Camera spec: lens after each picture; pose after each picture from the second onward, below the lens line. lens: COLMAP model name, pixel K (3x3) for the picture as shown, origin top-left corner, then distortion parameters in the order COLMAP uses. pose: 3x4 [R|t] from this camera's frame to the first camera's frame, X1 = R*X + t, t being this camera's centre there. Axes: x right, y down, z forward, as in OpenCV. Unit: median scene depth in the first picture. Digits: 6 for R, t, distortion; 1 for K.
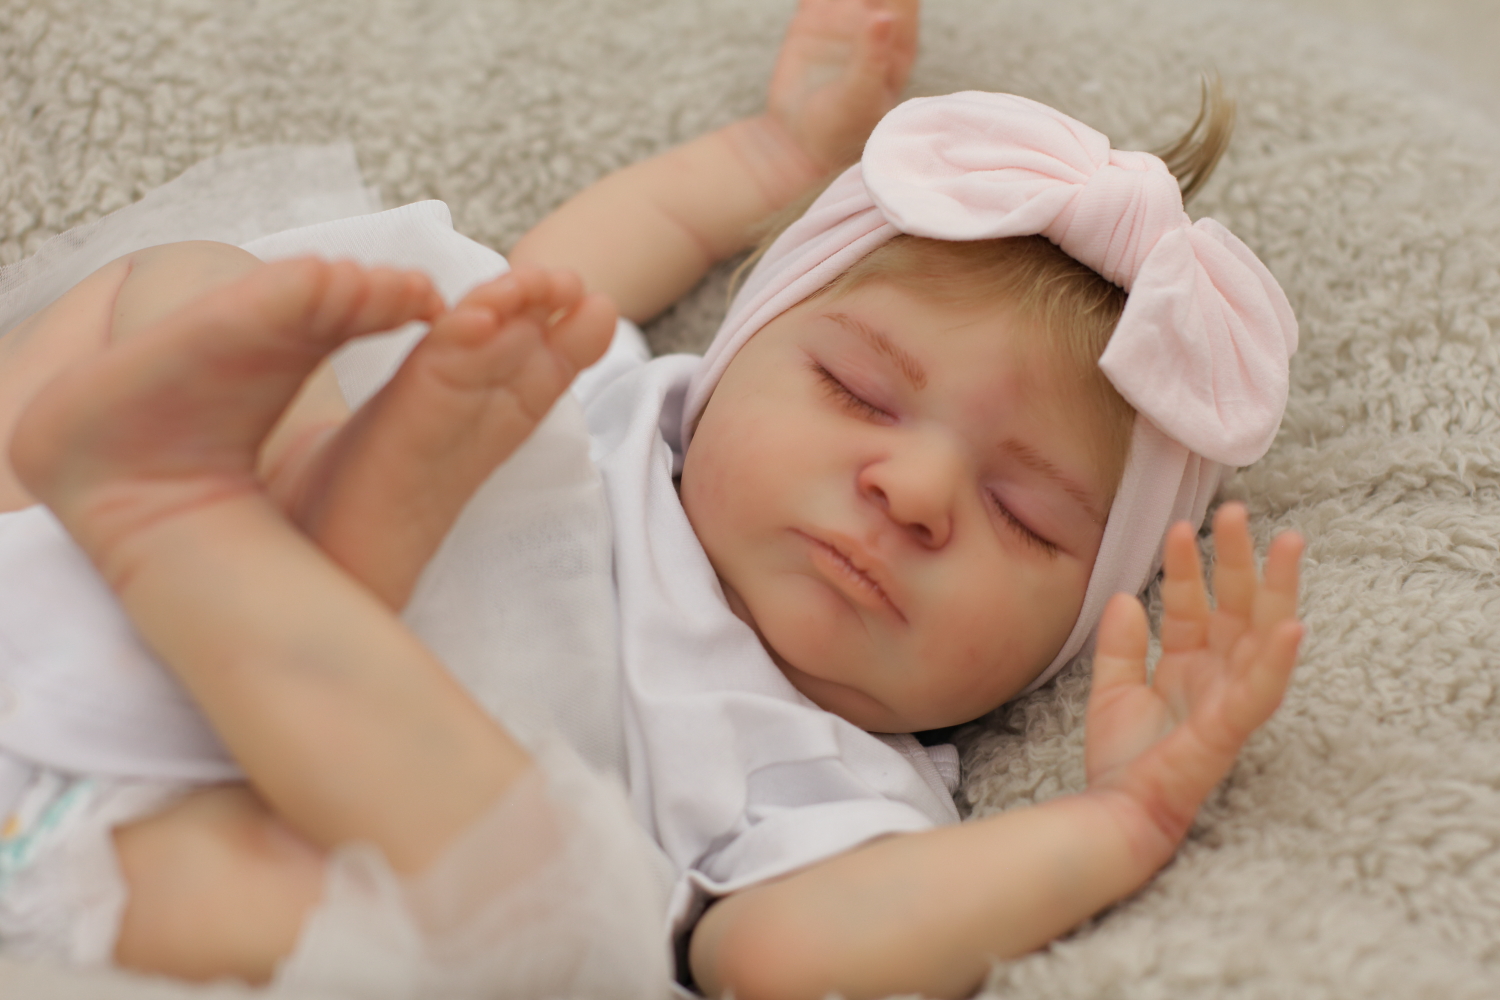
lens RADIAL K [[3394.7, 0, 754.0], [0, 3394.7, 504.1], [0, 0, 1]] dist [-0.154222, 0.000000]
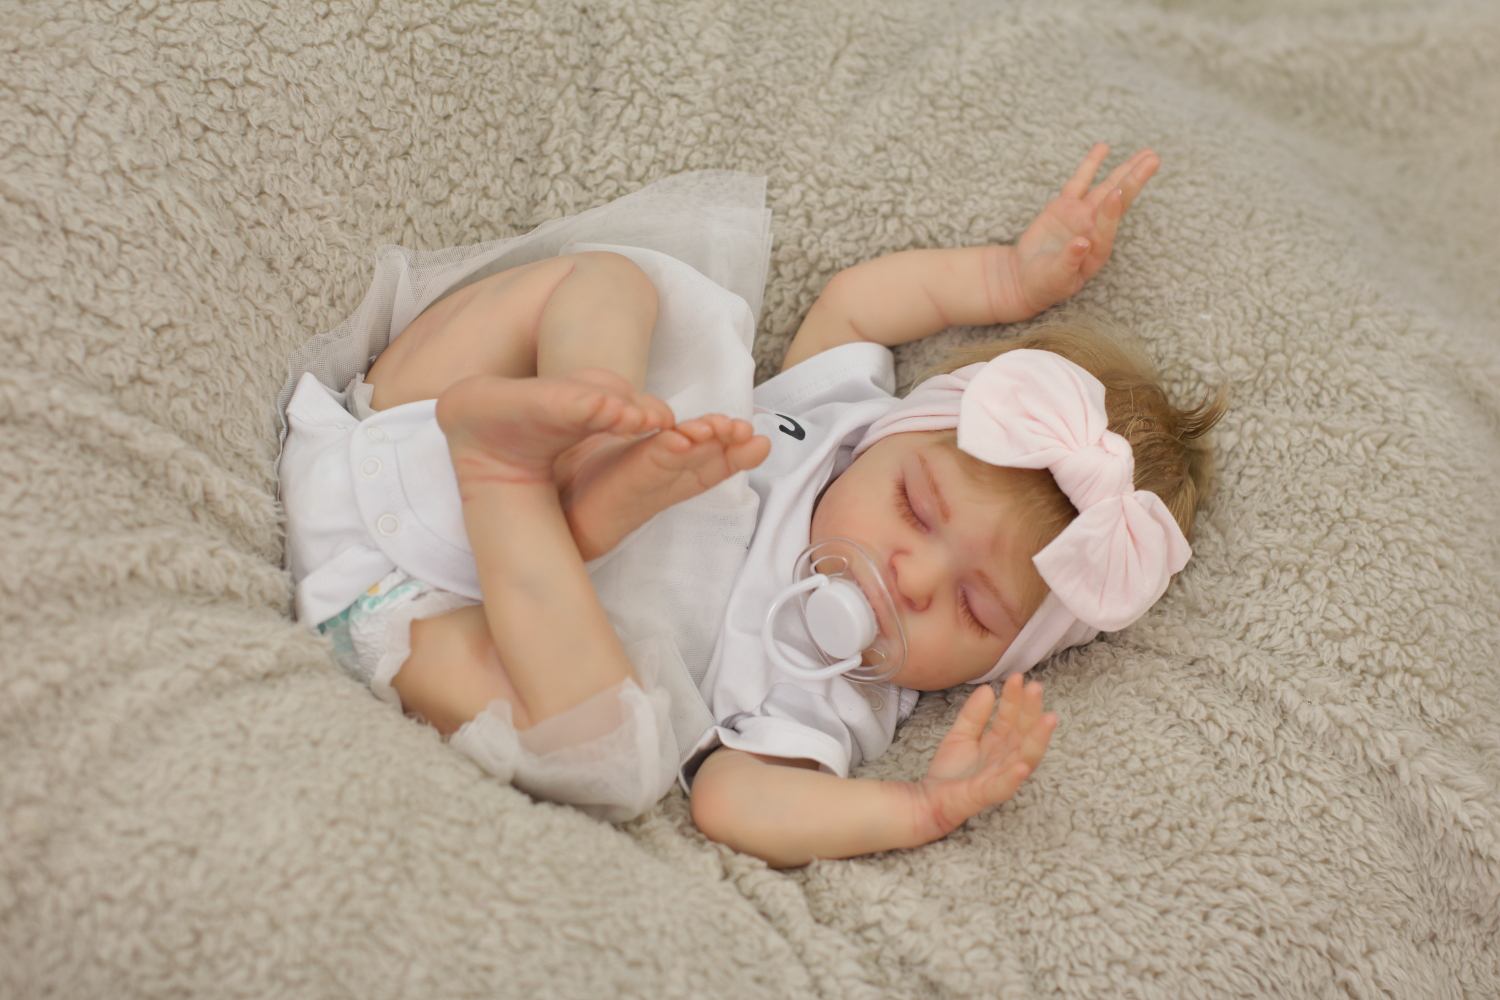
lens RADIAL K [[3394.7, 0, 751.9], [0, 3394.7, 507.6], [0, 0, 1]] dist [-0.154222, 0.000000]
pose [[0.900347, 0.394278, -0.184175, 0.276805], [-0.326927, 0.892159, 0.311723, -0.550043], [0.287219, -0.220447, 0.932153, -0.650467]]
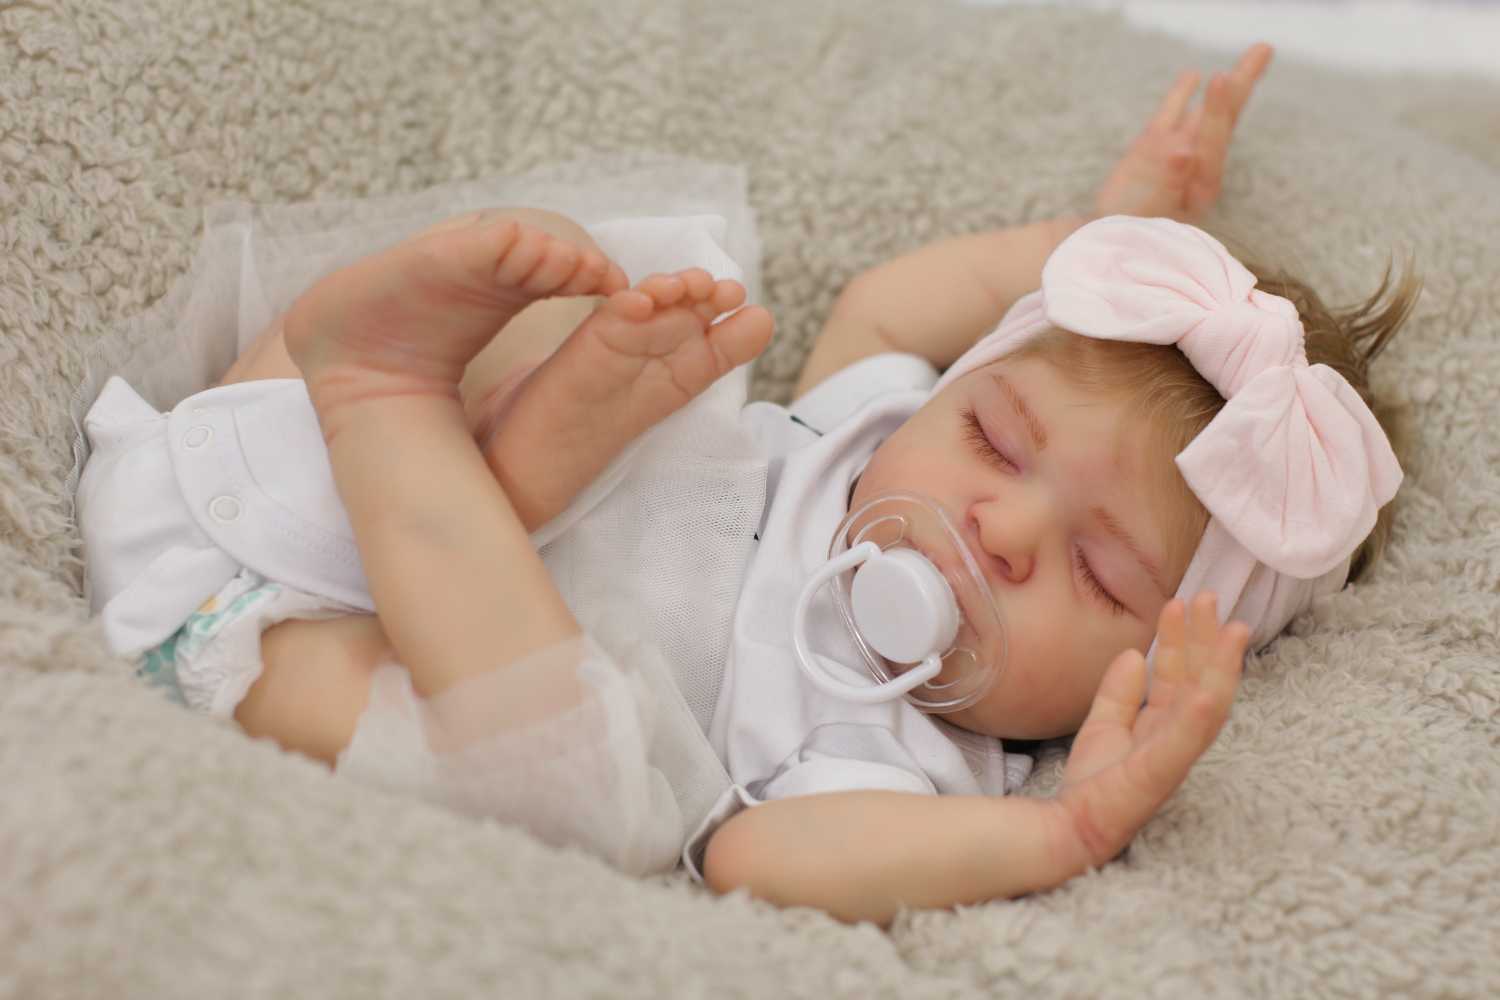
lens RADIAL K [[3394.7, 0, 752.9], [0, 3394.7, 490.9], [0, 0, 1]] dist [-0.154222, 0.000000]
pose [[0.927959, 0.226365, -0.296058, 0.310026], [-0.235216, 0.971925, 0.005873, -0.003251], [0.289075, 0.064188, 0.955152, -0.165613]]
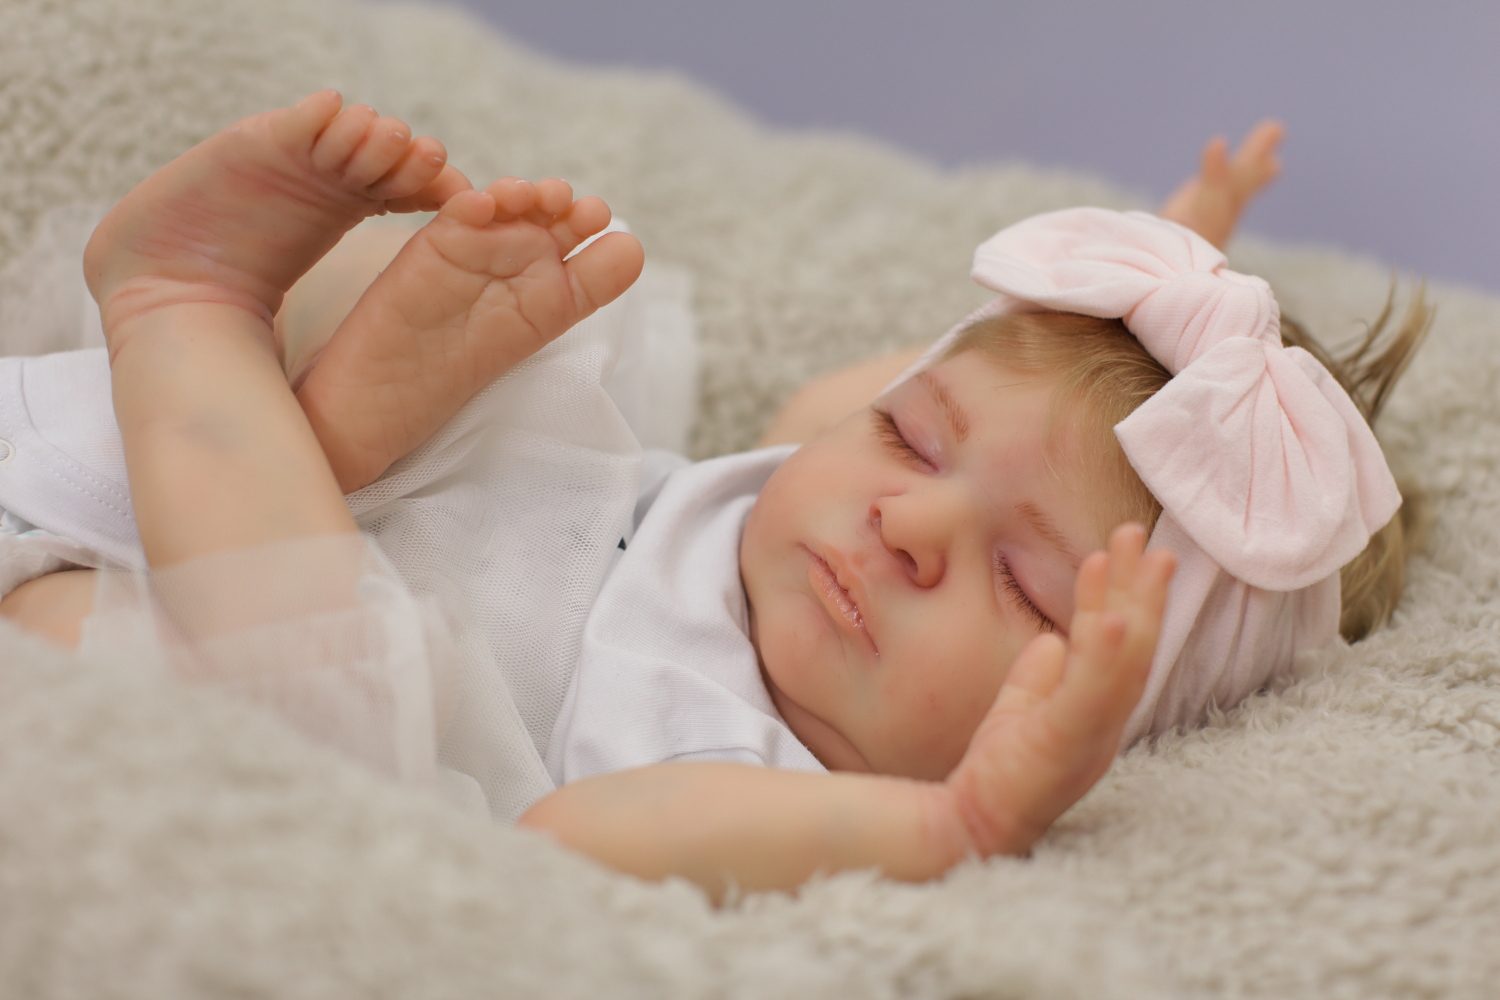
lens RADIAL K [[3394.7, 0, 740.8], [0, 3394.7, 494.8], [0, 0, 1]] dist [-0.154222, 0.000000]
pose [[0.894547, 0.182033, -0.408227, 0.400024], [-0.288581, 0.932660, -0.216484, 0.214806], [0.341330, 0.311462, 0.886840, 0.096221]]
